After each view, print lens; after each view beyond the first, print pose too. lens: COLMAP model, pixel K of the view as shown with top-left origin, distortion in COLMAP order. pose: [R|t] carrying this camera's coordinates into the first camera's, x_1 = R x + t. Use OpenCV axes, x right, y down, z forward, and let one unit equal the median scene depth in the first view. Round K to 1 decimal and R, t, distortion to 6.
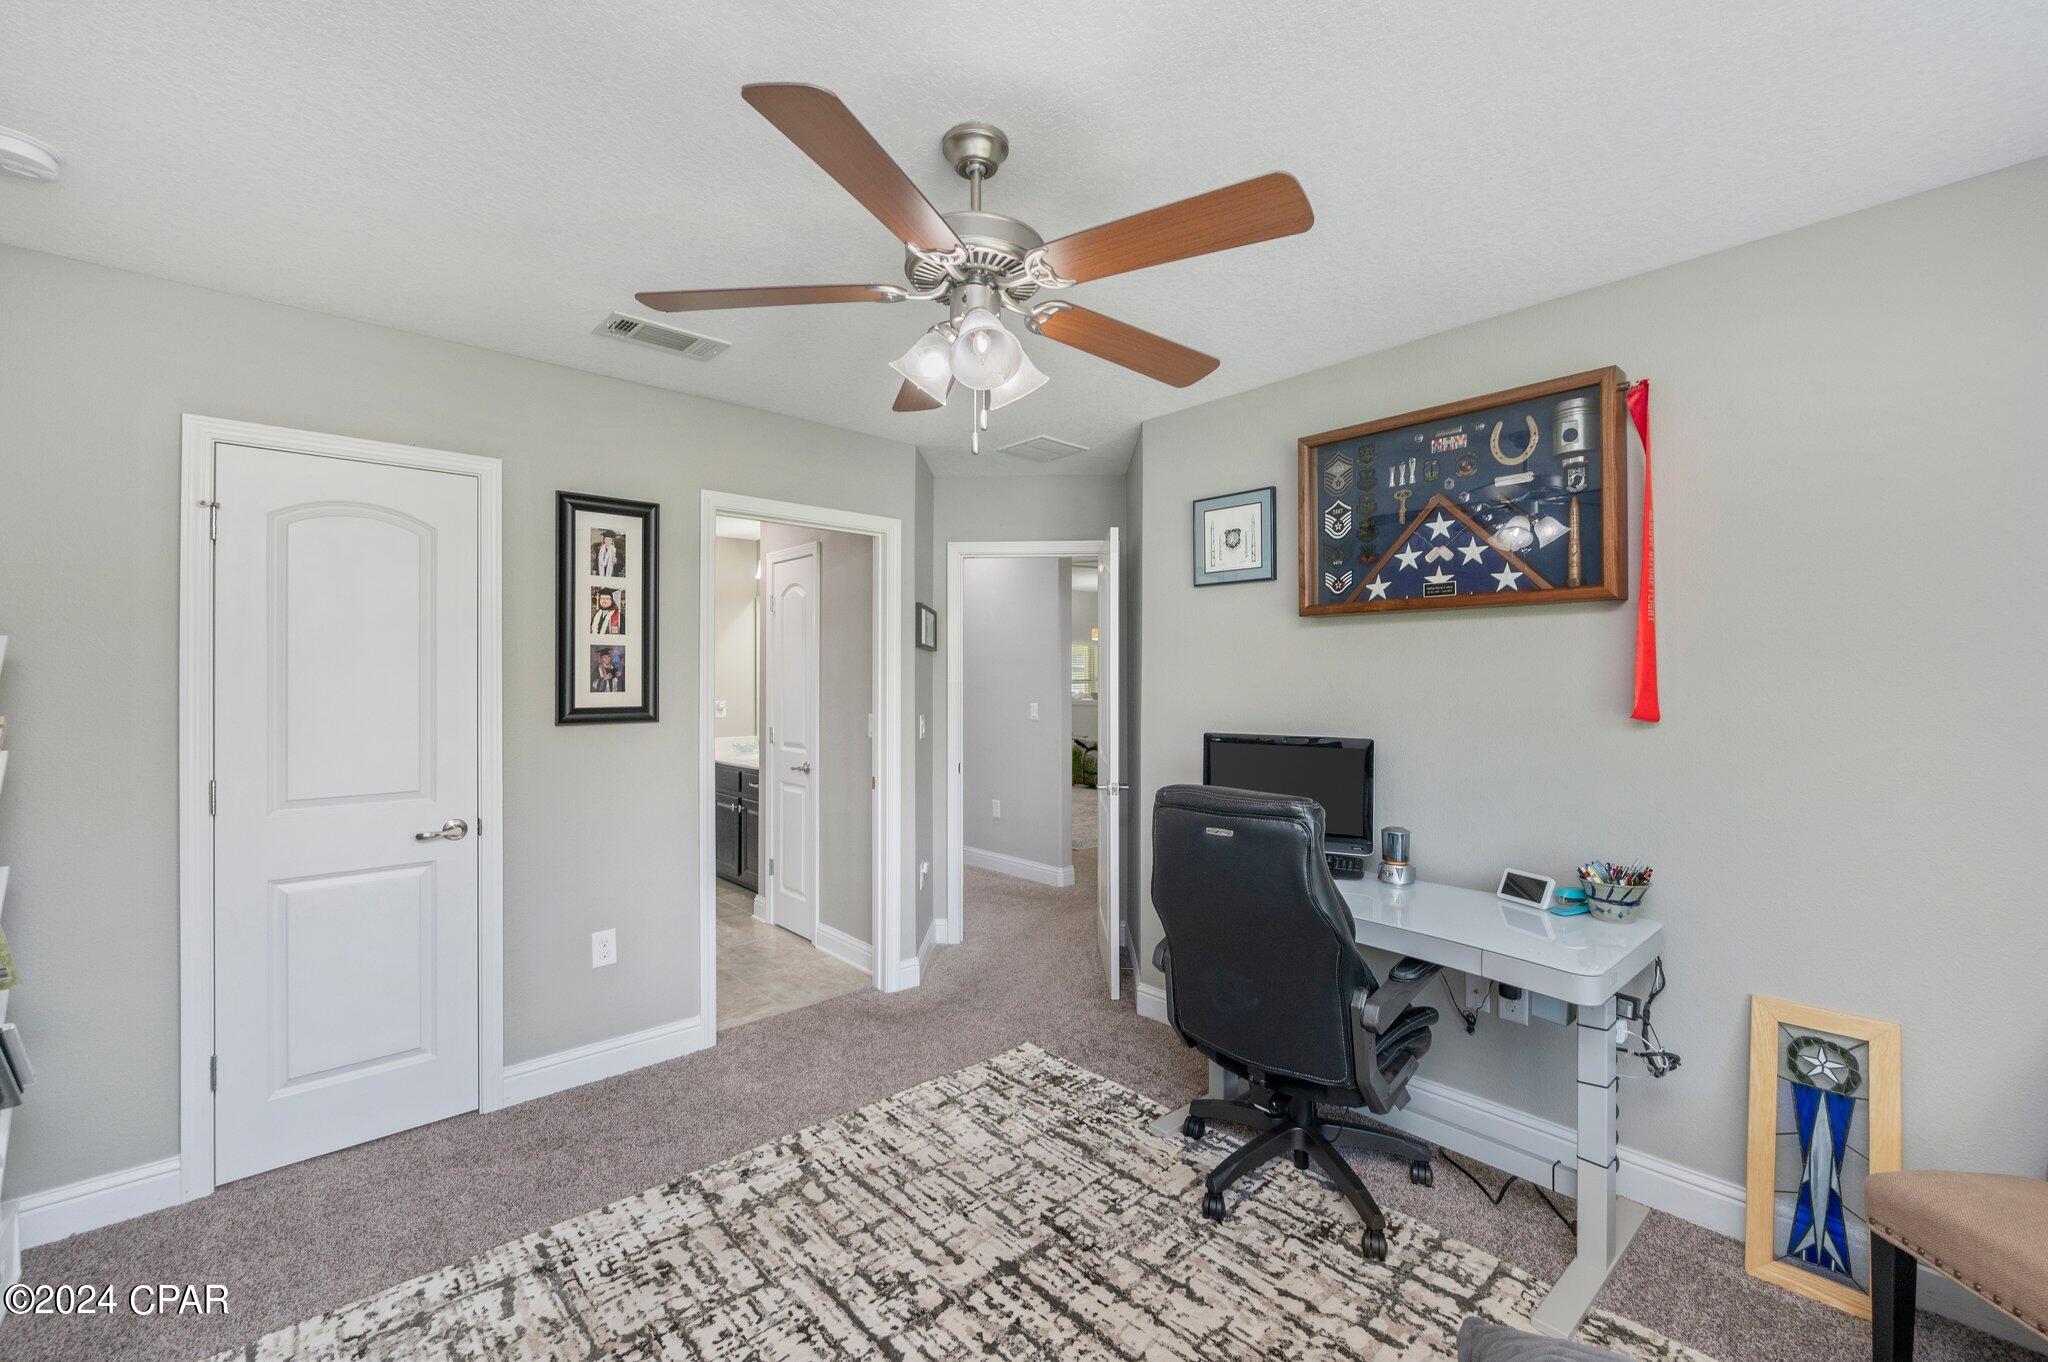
lens RADIAL K [[889.5, 0, 1027.8], [0, 889.5, 679.1], [0, 0, 1]] dist [-0.005147, 0.000631]
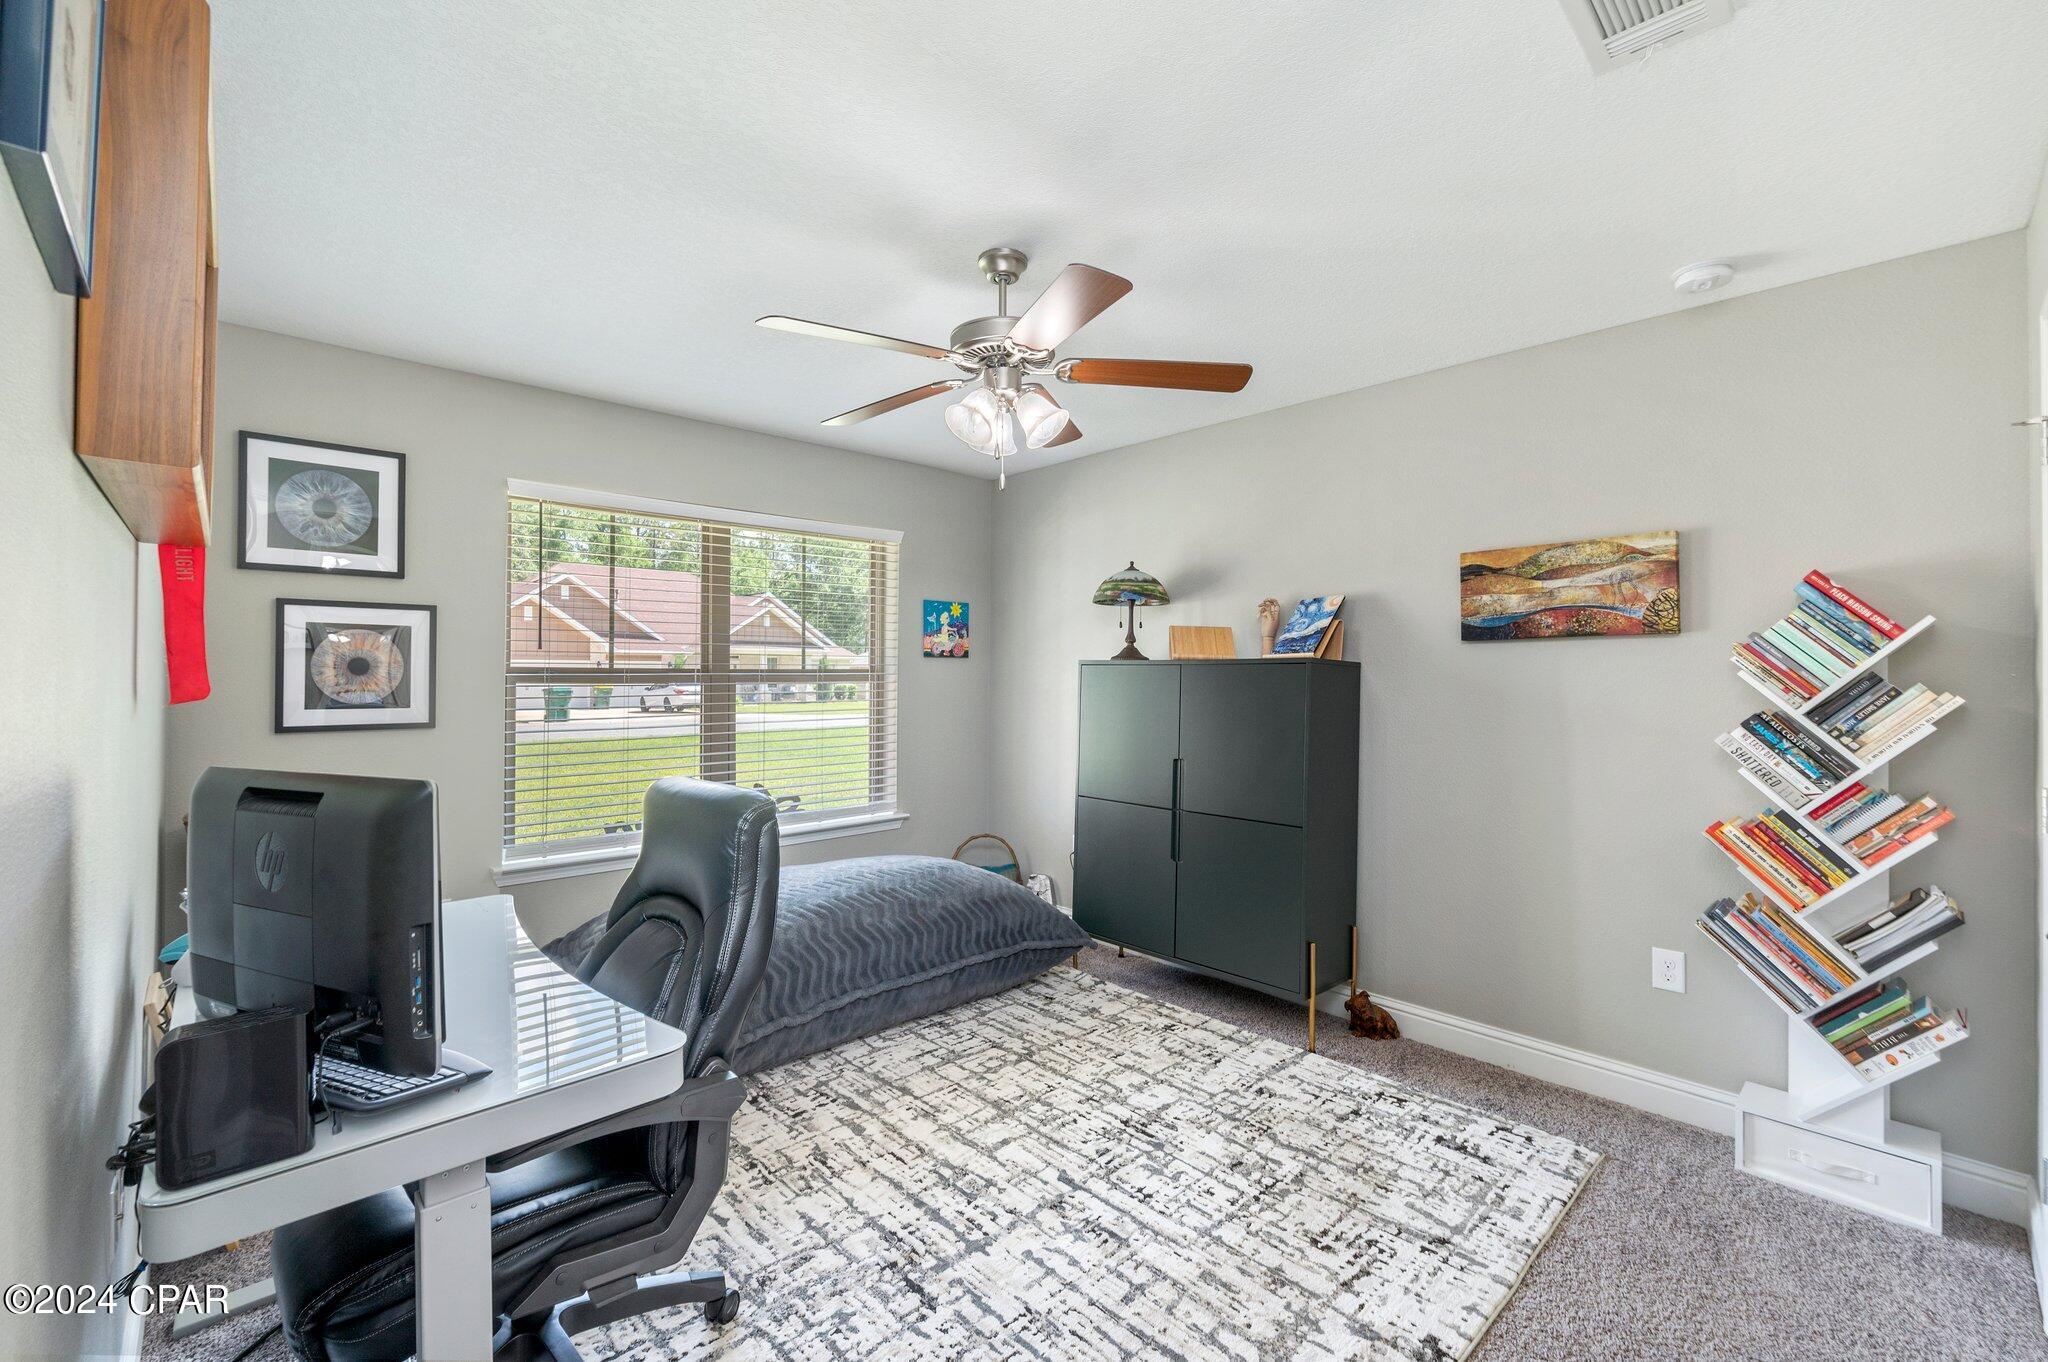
lens RADIAL K [[889.5, 0, 1020.7], [0, 889.5, 674.8], [0, 0, 1]] dist [-0.005147, 0.000631]
pose [[-0.999772, 0.001835, -0.021285, -0.050065], [0.001852, 0.999998, -0.000813, 0.022807], [0.021284, -0.000853, -0.999773, 1.946962]]
